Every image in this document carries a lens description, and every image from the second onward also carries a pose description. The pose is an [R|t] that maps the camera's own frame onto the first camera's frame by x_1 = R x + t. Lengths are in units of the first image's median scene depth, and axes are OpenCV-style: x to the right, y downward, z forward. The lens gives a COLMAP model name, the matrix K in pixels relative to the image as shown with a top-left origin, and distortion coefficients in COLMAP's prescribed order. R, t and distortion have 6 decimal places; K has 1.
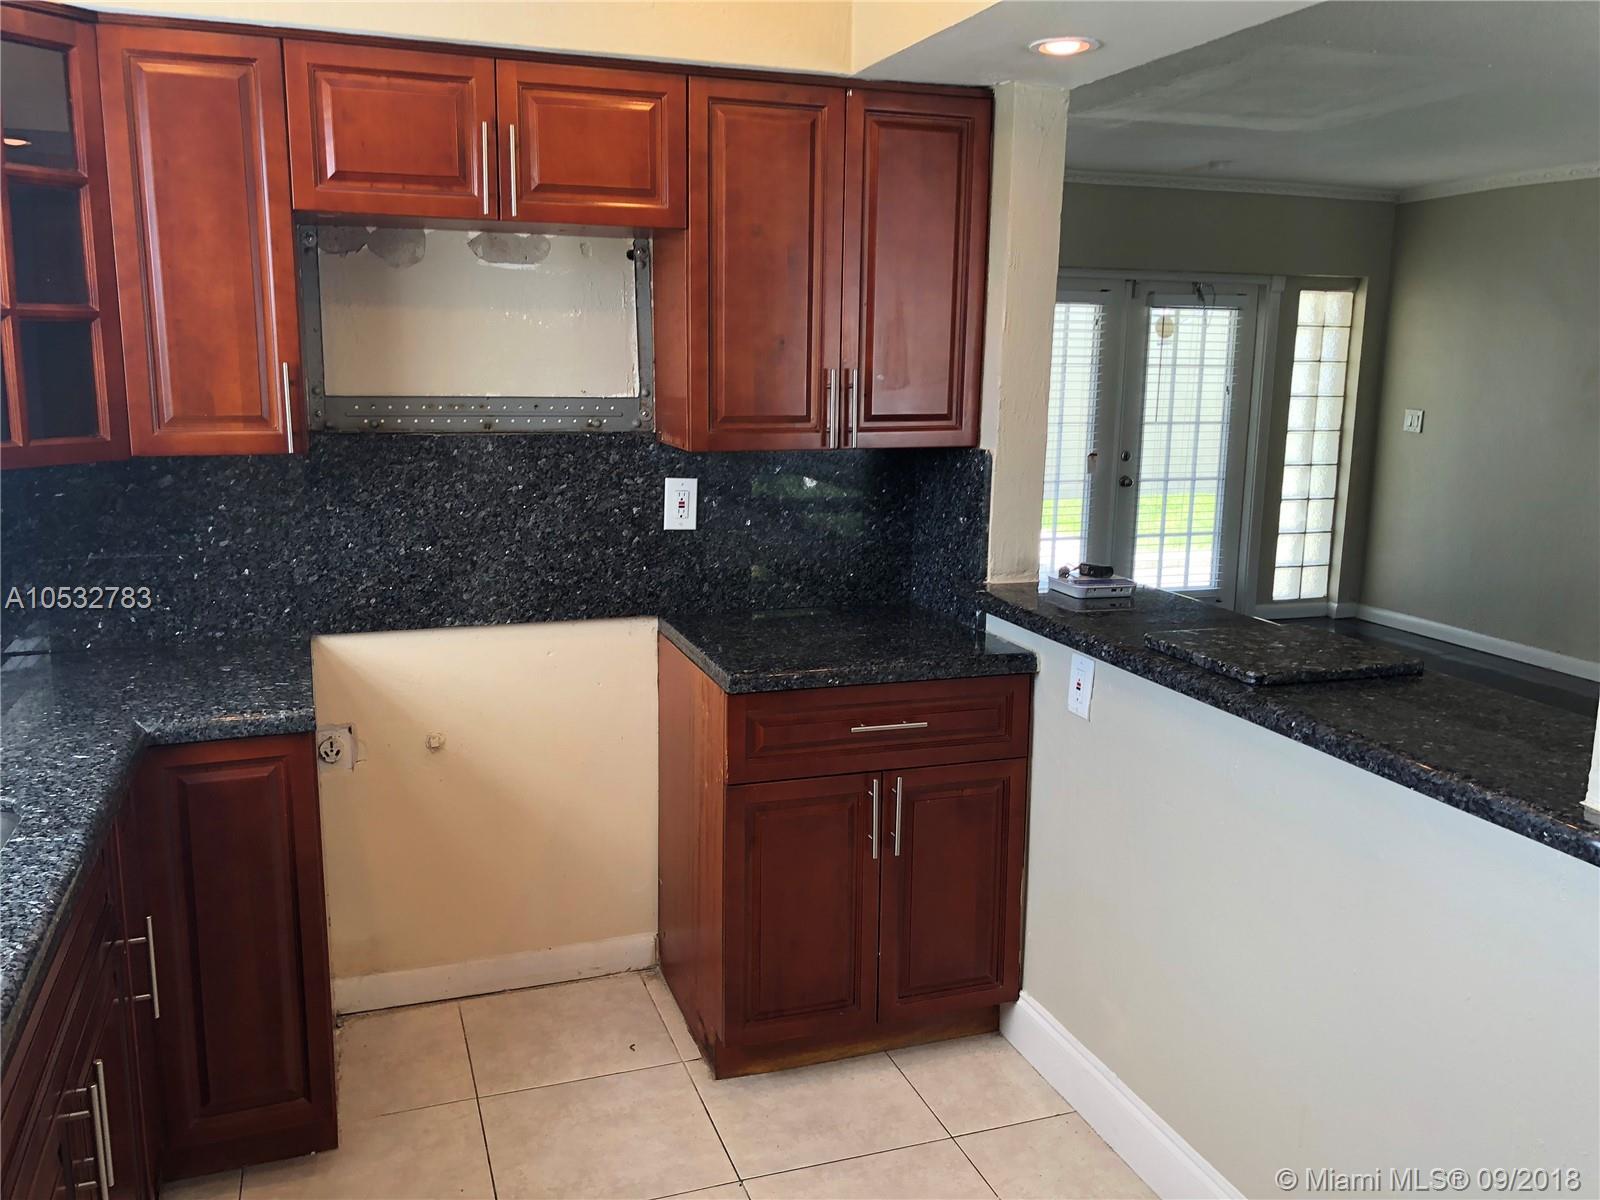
lens RADIAL K [[1313.0, 0, 798.6], [0, 1313.0, 595.4], [0, 0, 1]] dist [0.038685, -0.056704]
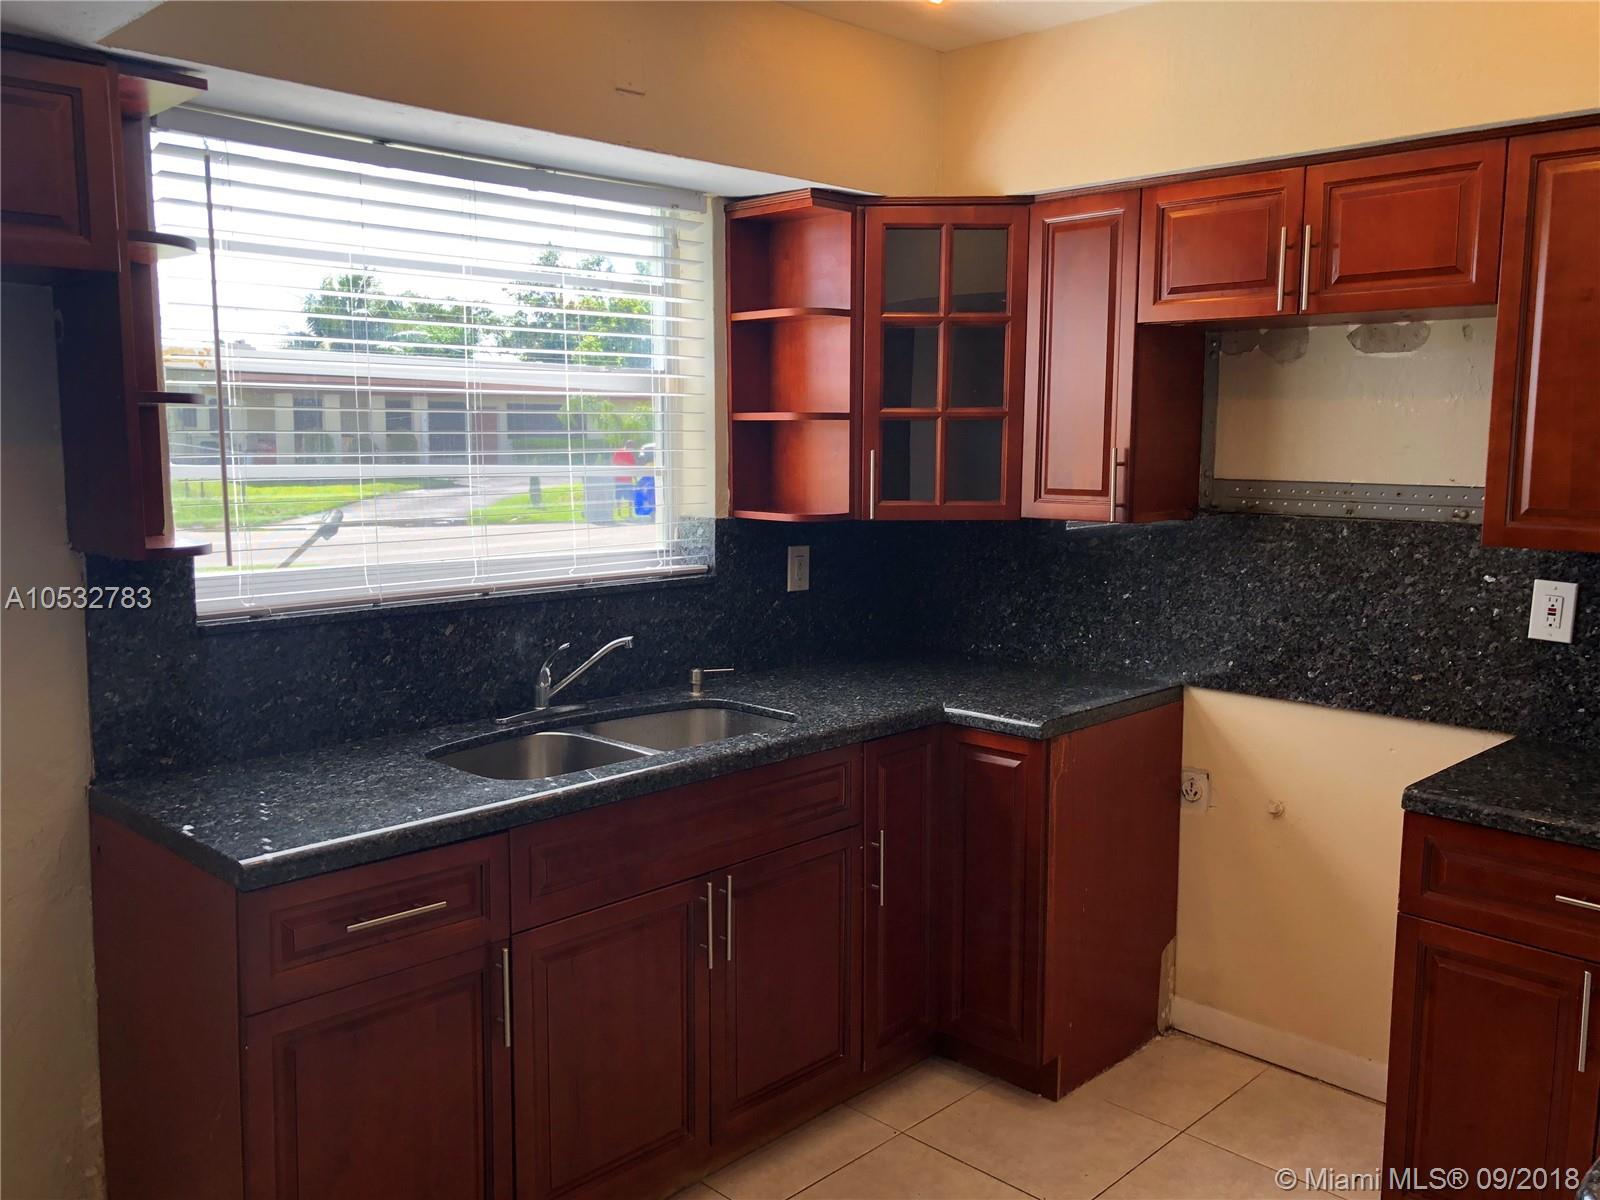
lens RADIAL K [[1313.0, 0, 796.1], [0, 1313.0, 596.1], [0, 0, 1]] dist [0.038685, -0.056704]
pose [[0.428847, 0.099004, -0.897935, 0.502971], [-0.165412, 0.985778, 0.029690, -0.024064], [0.888104, 0.135797, 0.439125, 0.182962]]
